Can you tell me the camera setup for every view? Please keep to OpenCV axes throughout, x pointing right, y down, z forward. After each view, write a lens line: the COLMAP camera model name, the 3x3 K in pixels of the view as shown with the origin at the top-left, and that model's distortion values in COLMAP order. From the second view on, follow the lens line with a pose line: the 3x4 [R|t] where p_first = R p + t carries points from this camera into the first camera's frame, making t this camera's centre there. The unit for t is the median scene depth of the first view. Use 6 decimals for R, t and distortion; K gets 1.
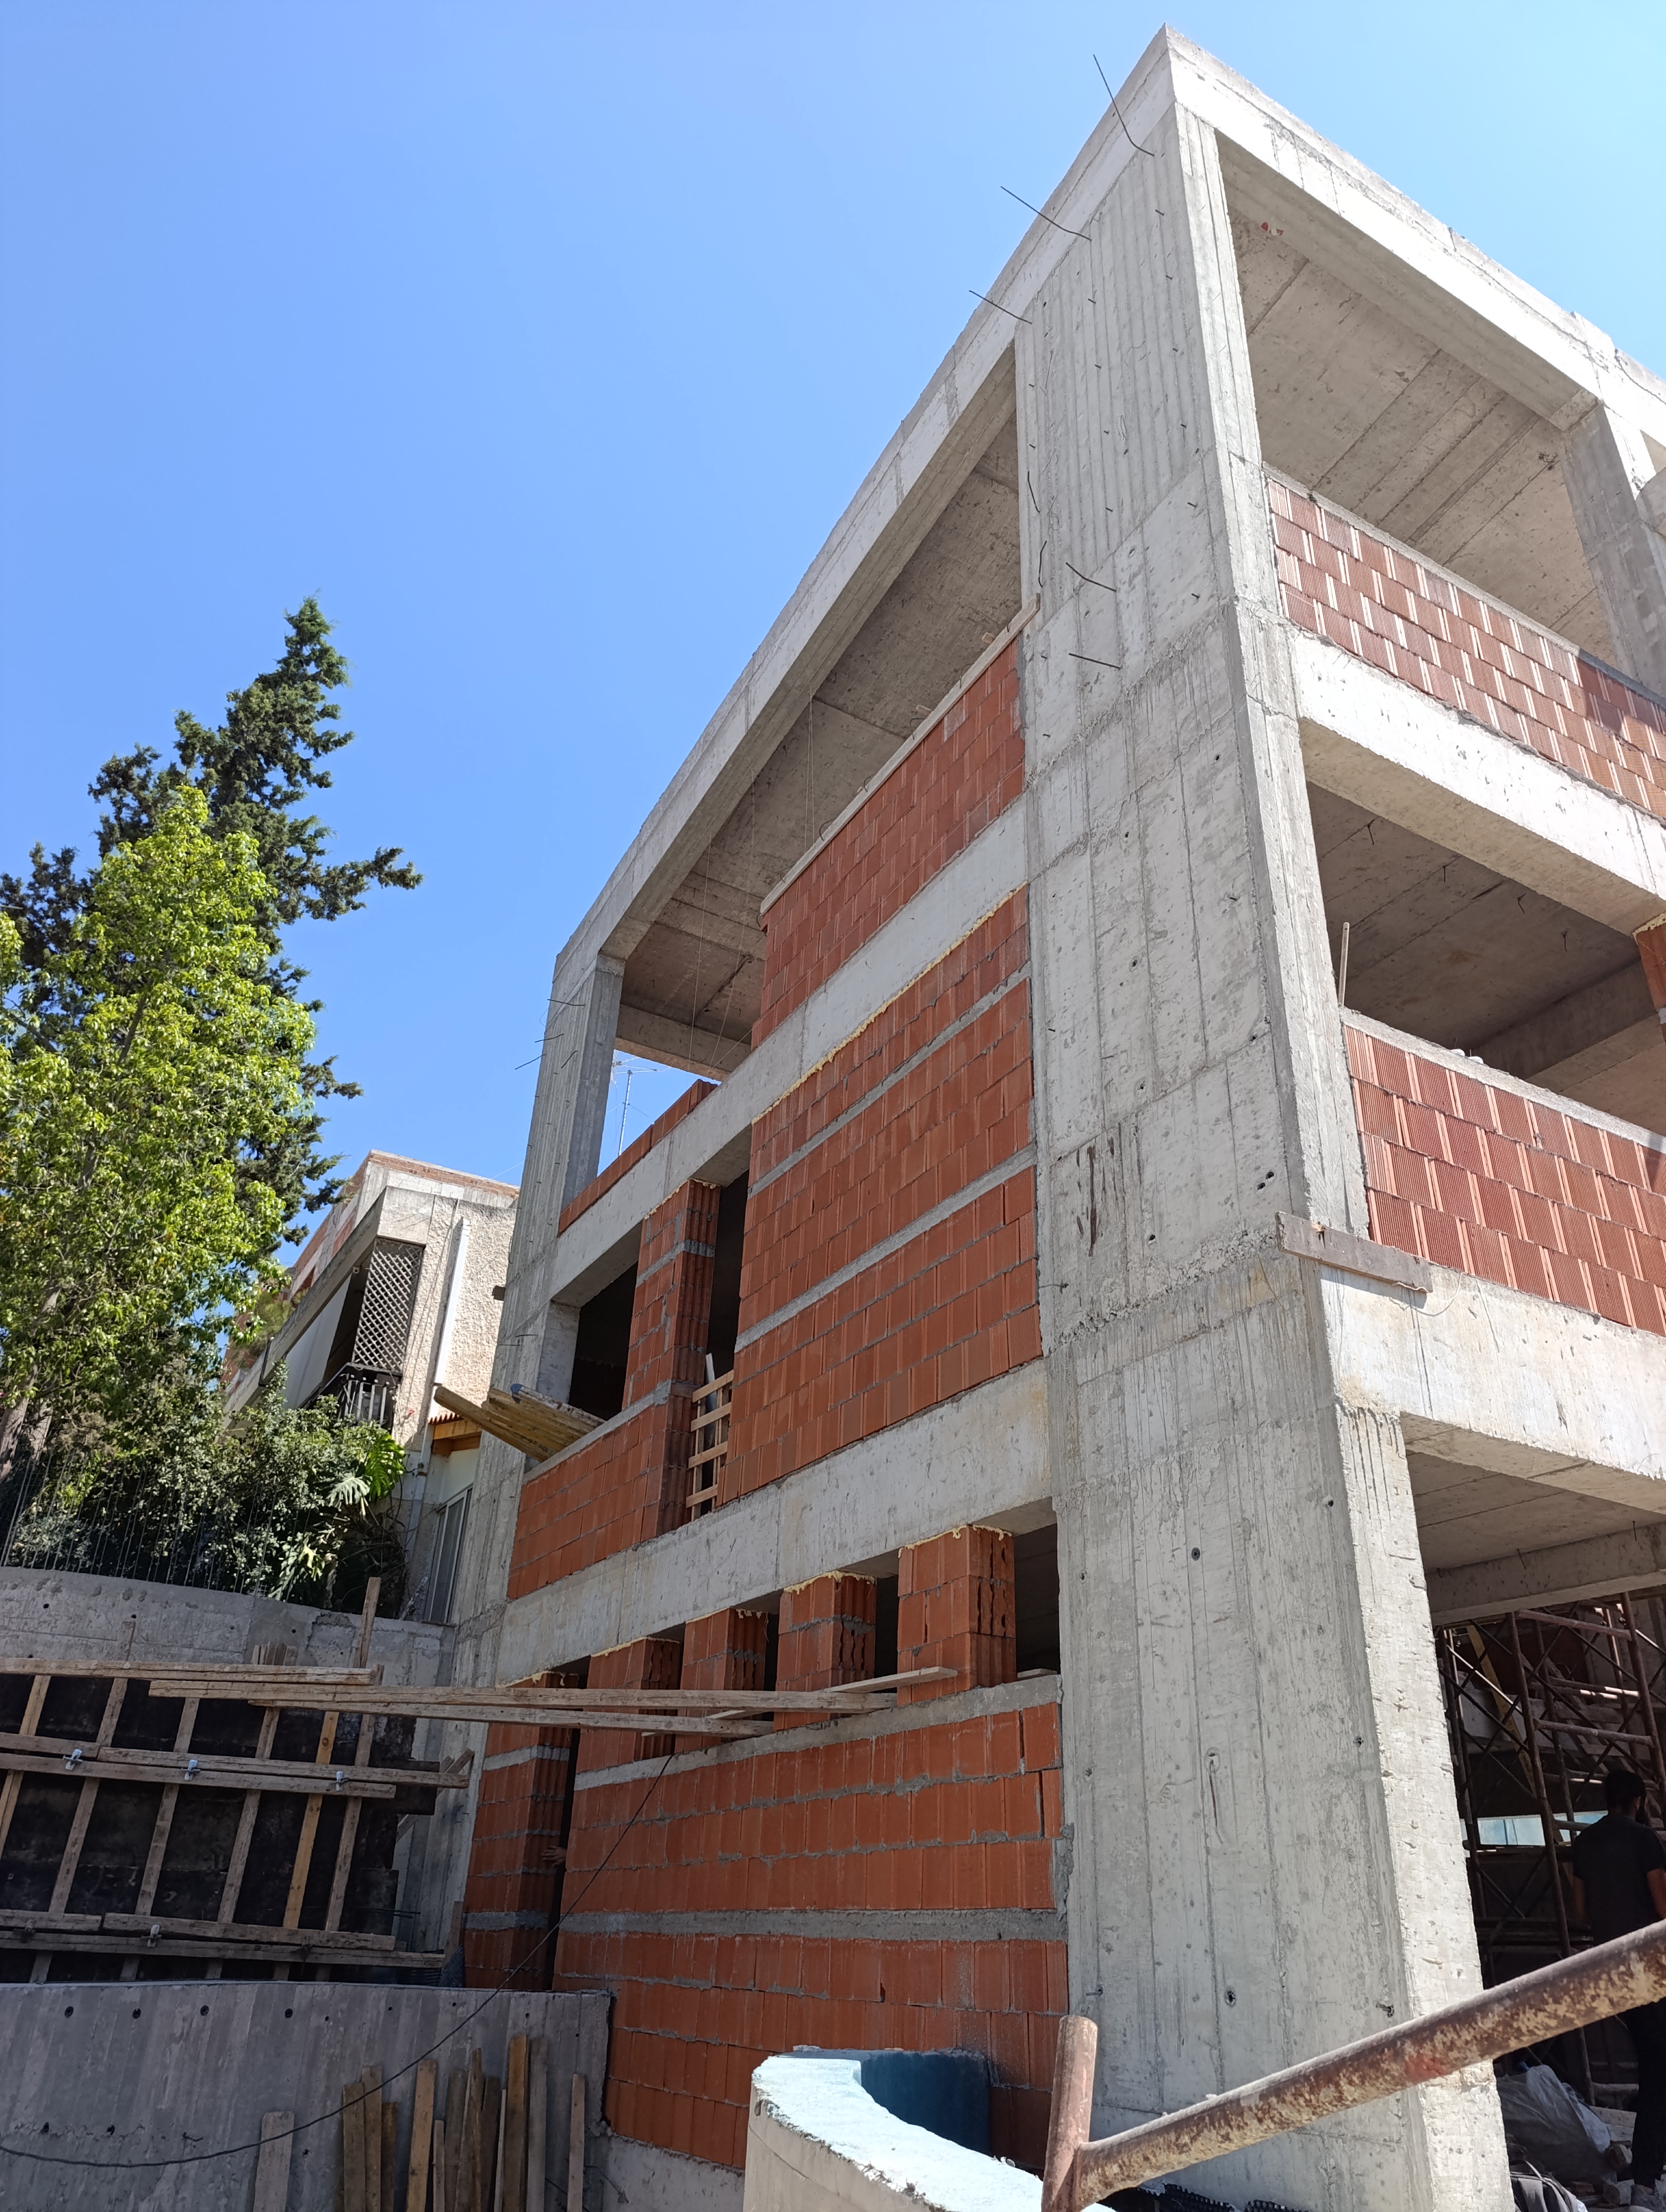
lens RADIAL K [[1506.8, 0, 862.3], [0, 1506.8, 1095.3], [0, 0, 1]] dist [0.014997, -0.024070]
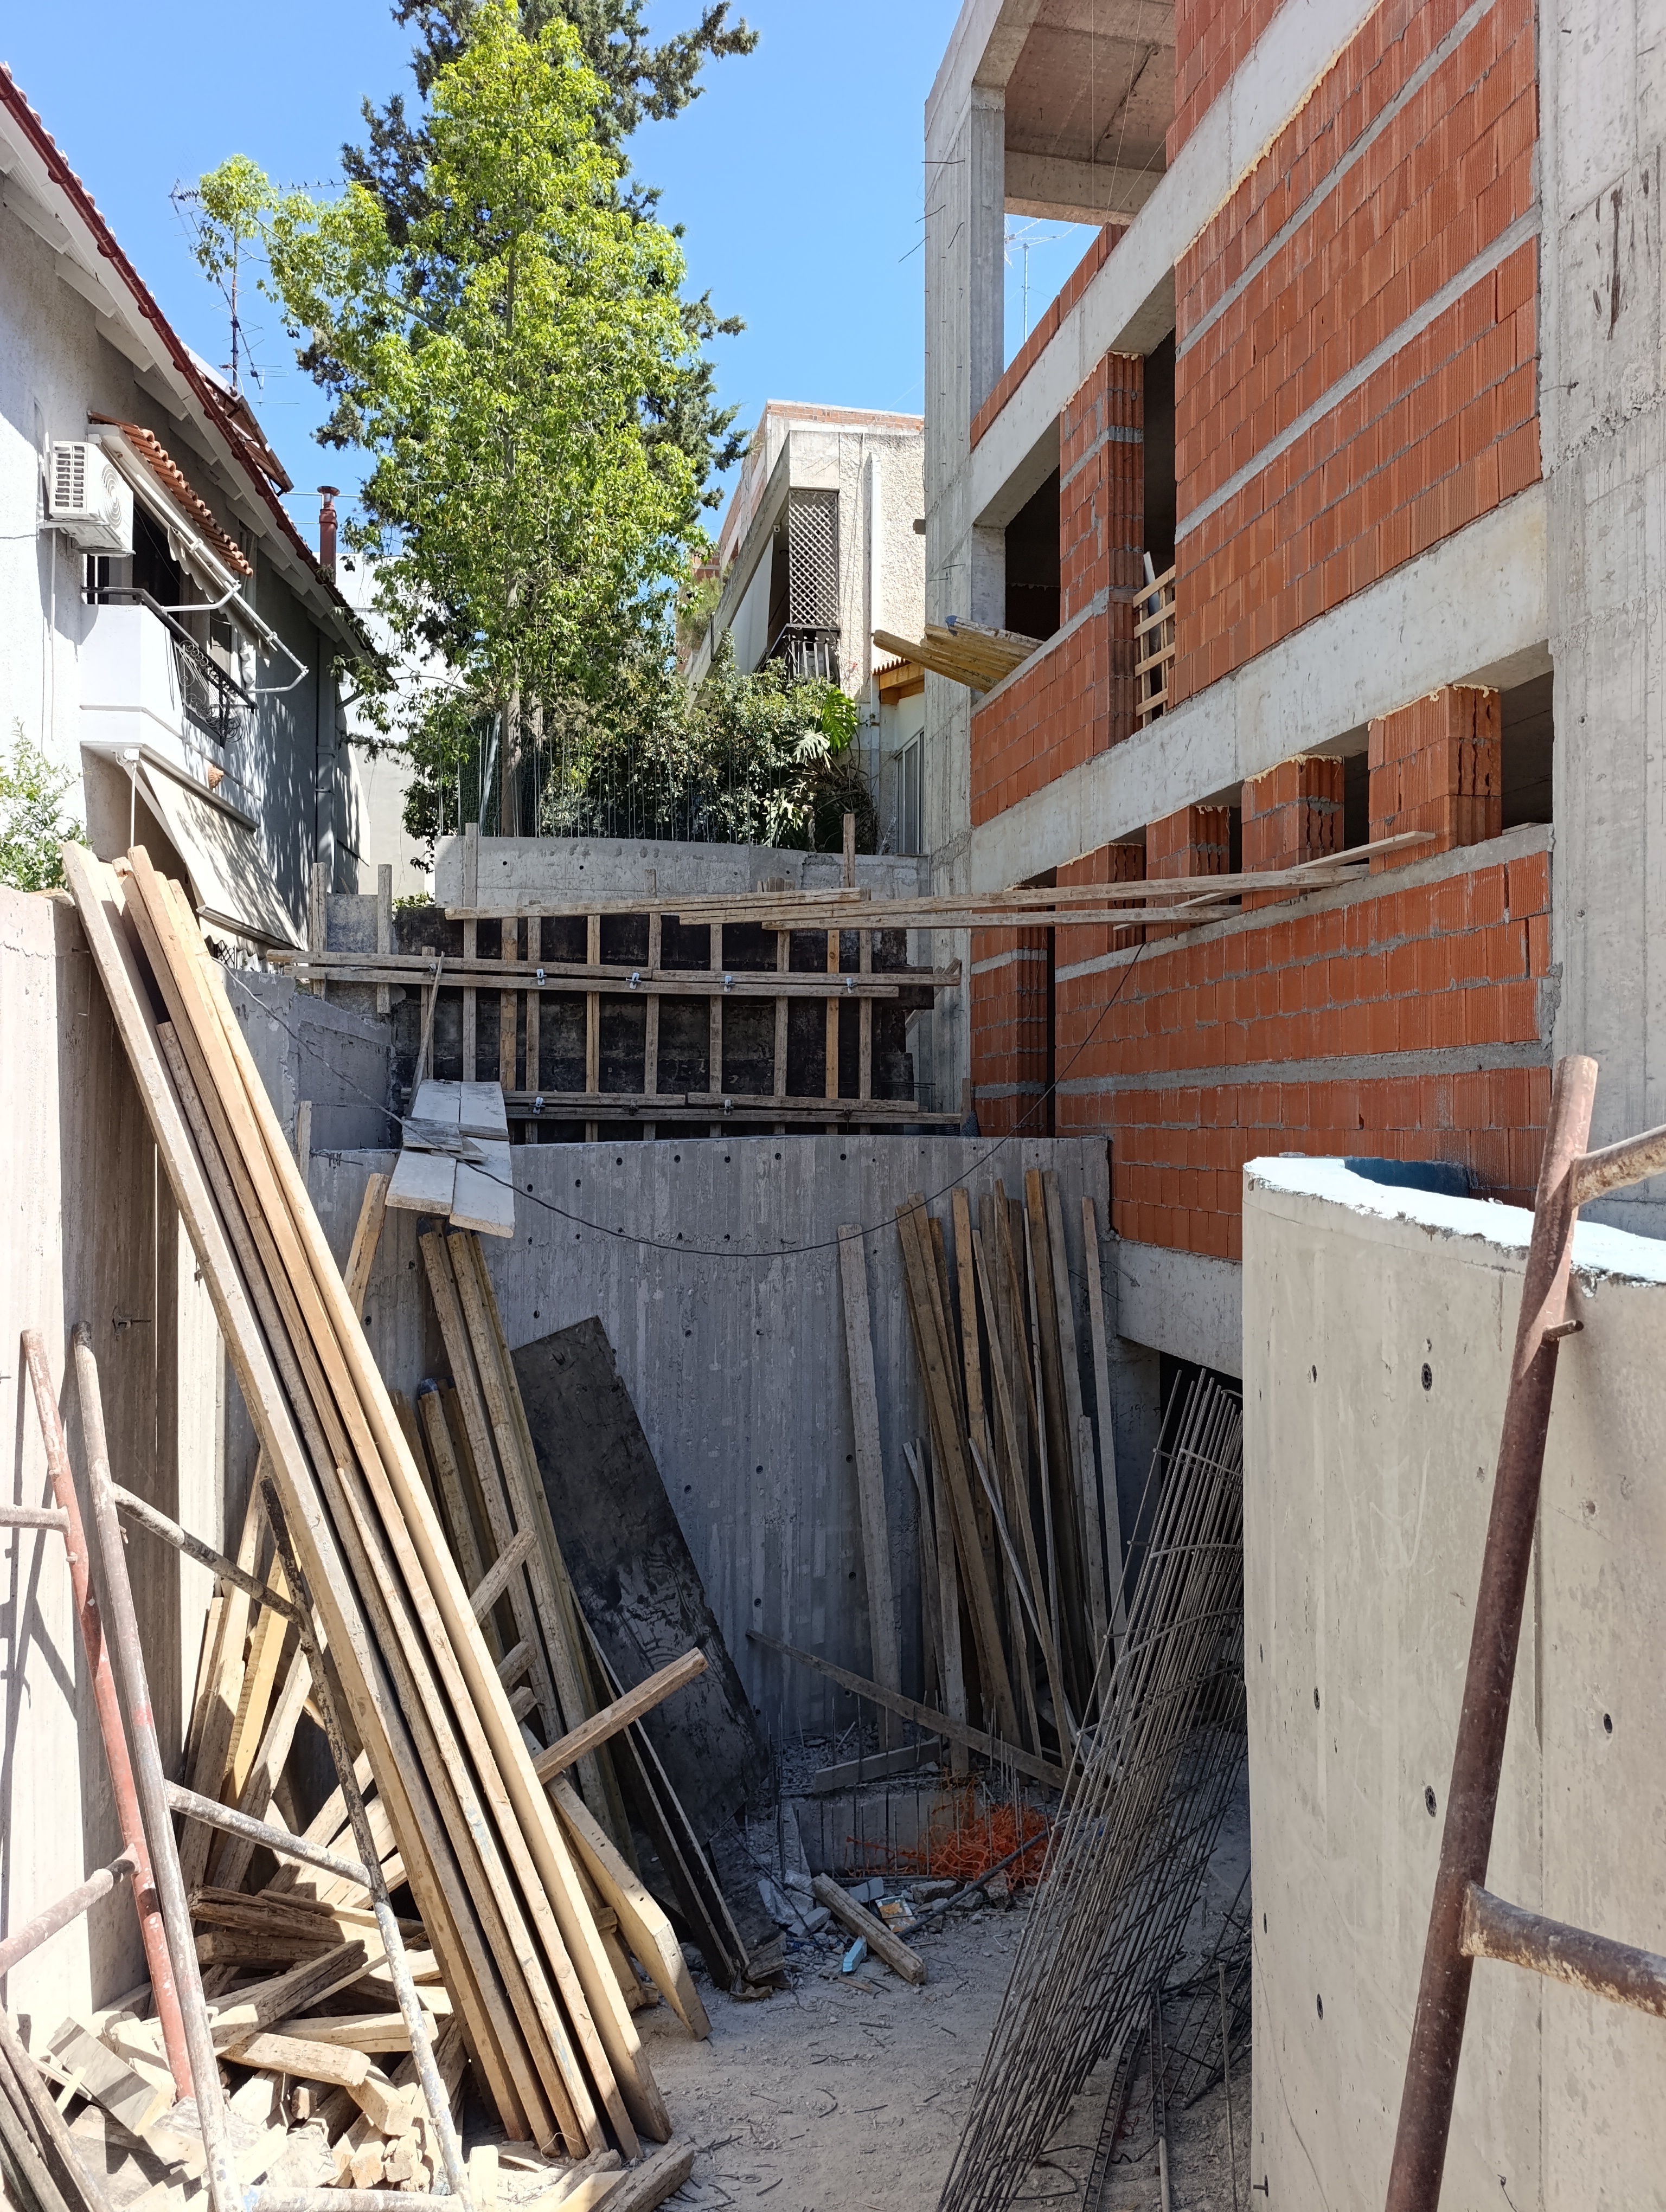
lens RADIAL K [[1506.9, 0, 833.0], [0, 1506.9, 1106.0], [0, 0, 1]] dist [0.023491, -0.027821]
pose [[0.948777, -0.032221, -0.314300, -0.003054], [0.178506, 0.875466, 0.449105, 0.018758], [0.260688, -0.482205, 0.836373, -0.000869]]
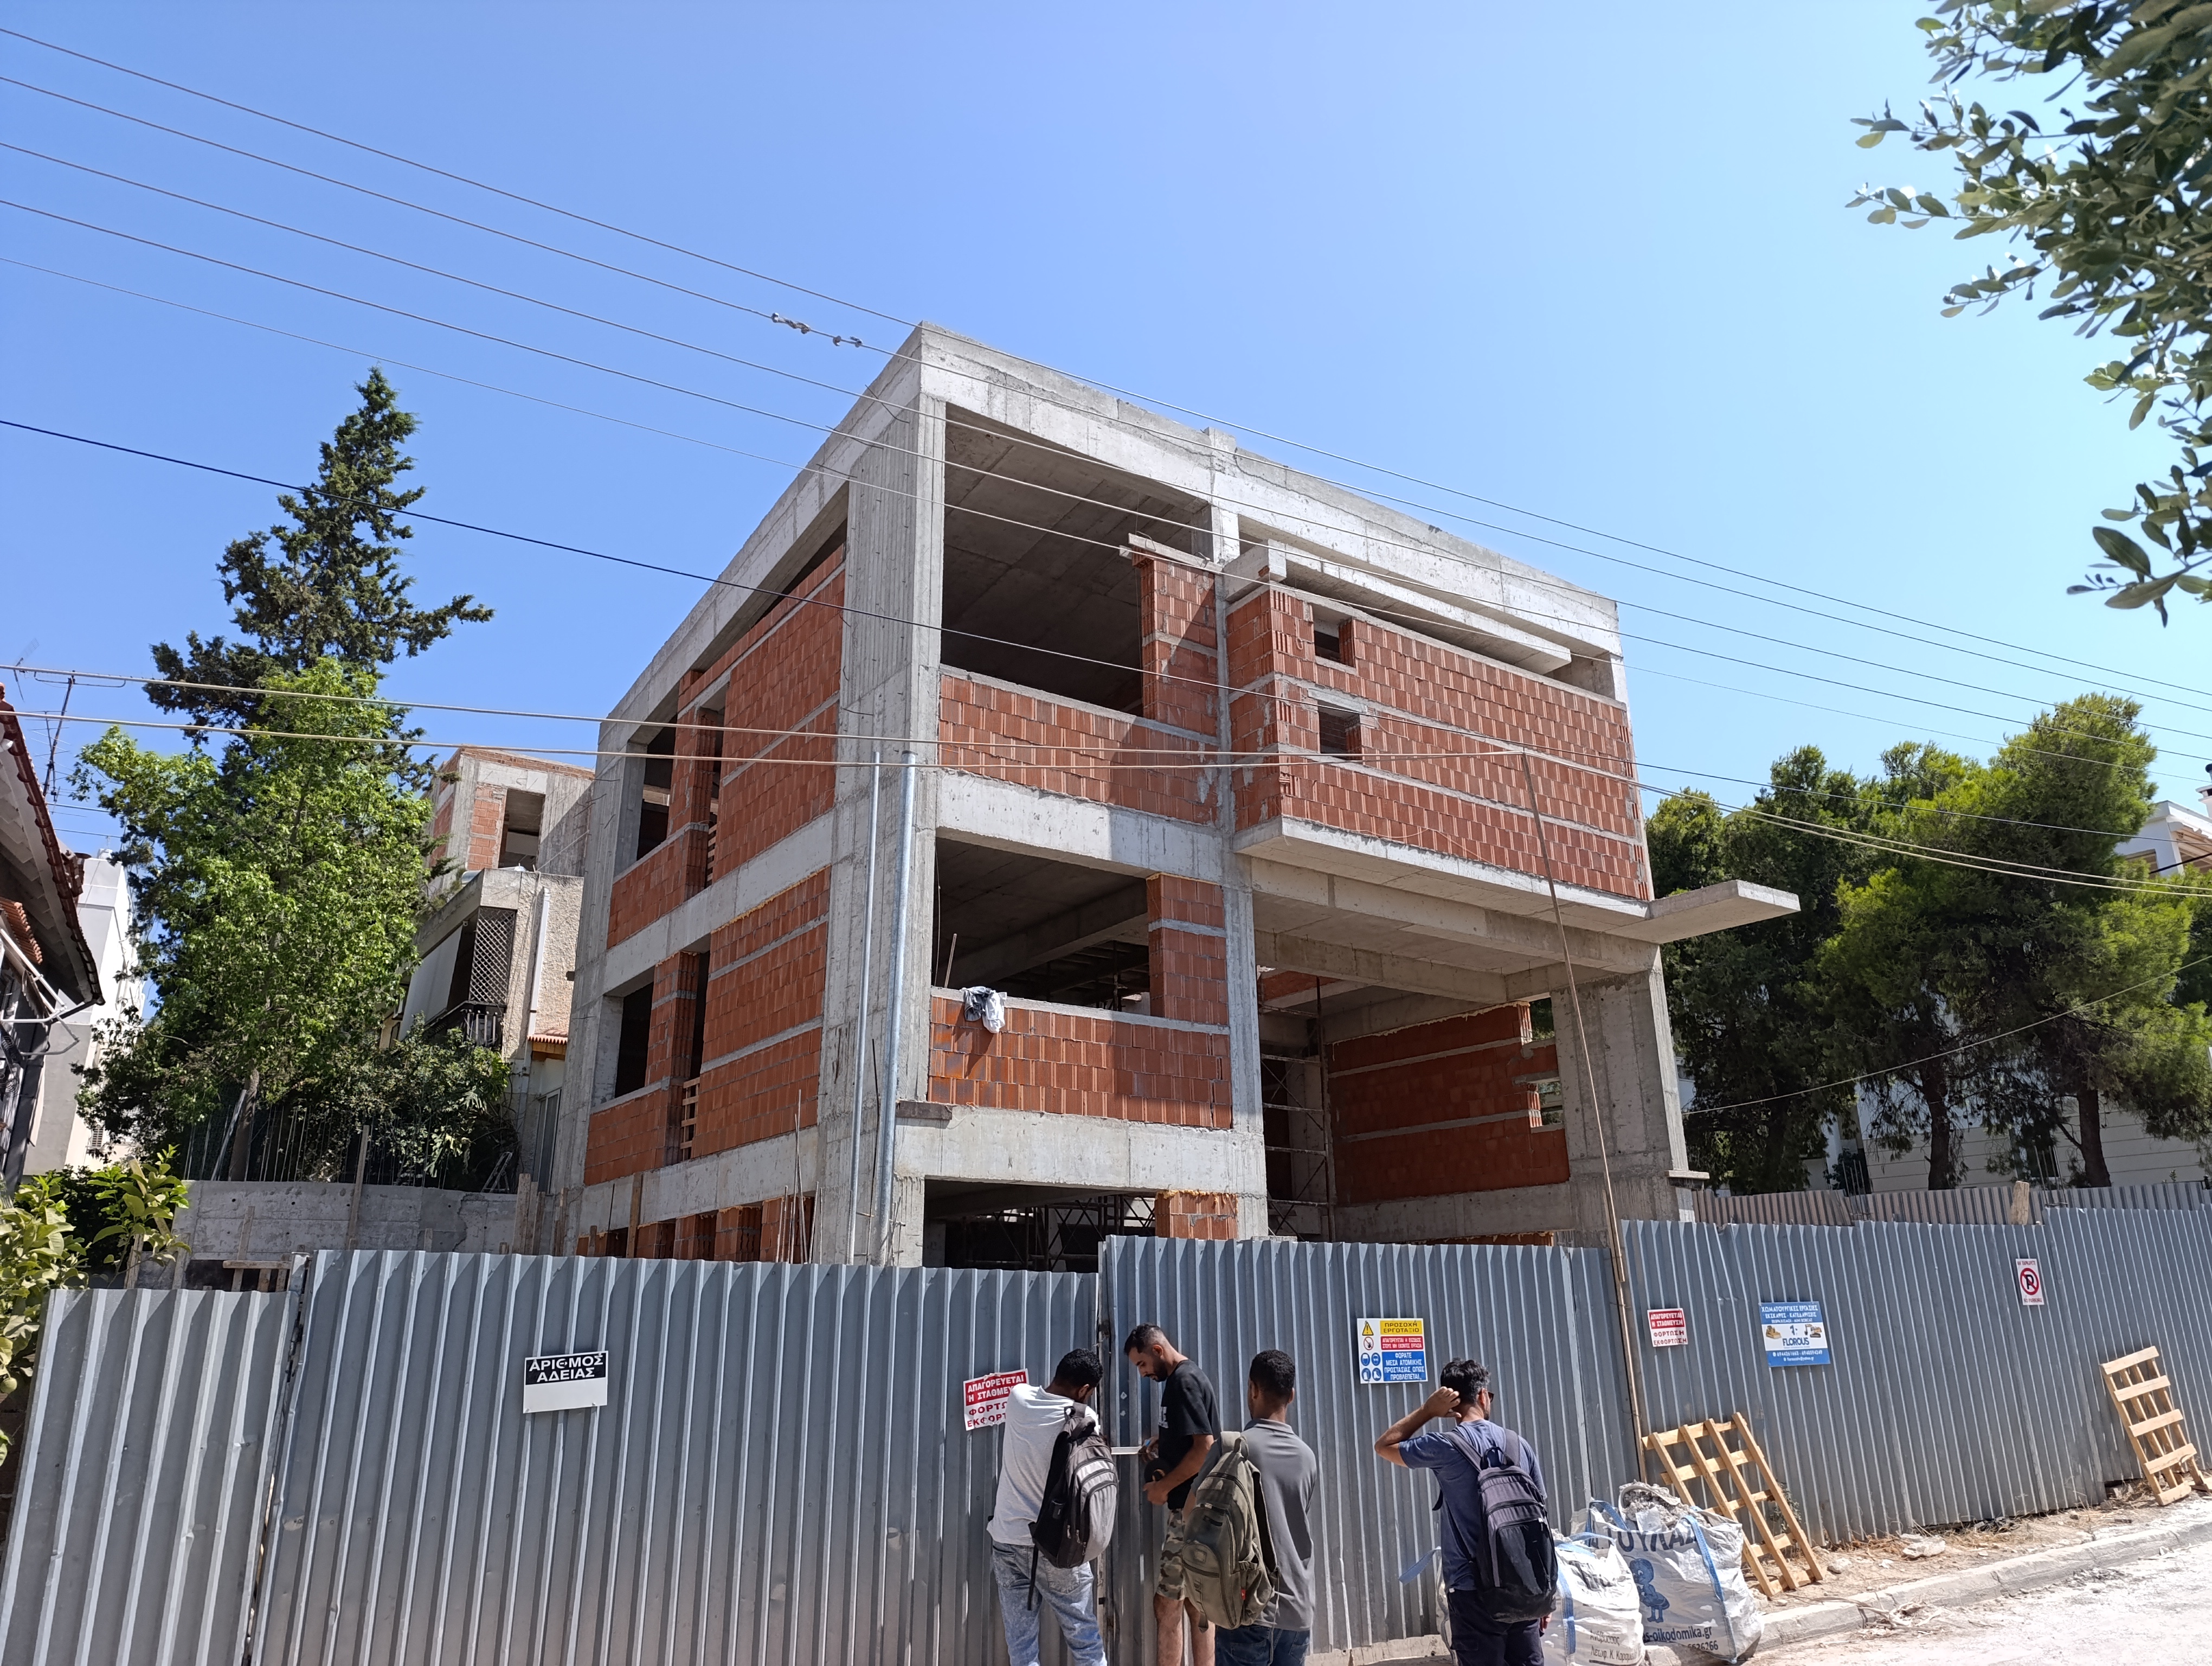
lens RADIAL K [[1495.5, 0, 1151.2], [0, 1495.5, 814.3], [0, 0, 1]] dist [0.031973, -0.057471]
pose [[0.992880, -0.014174, 0.118274, 0.253181], [-0.007779, 0.983062, 0.183110, -0.485576], [-0.118866, -0.182726, 0.975952, -0.794925]]
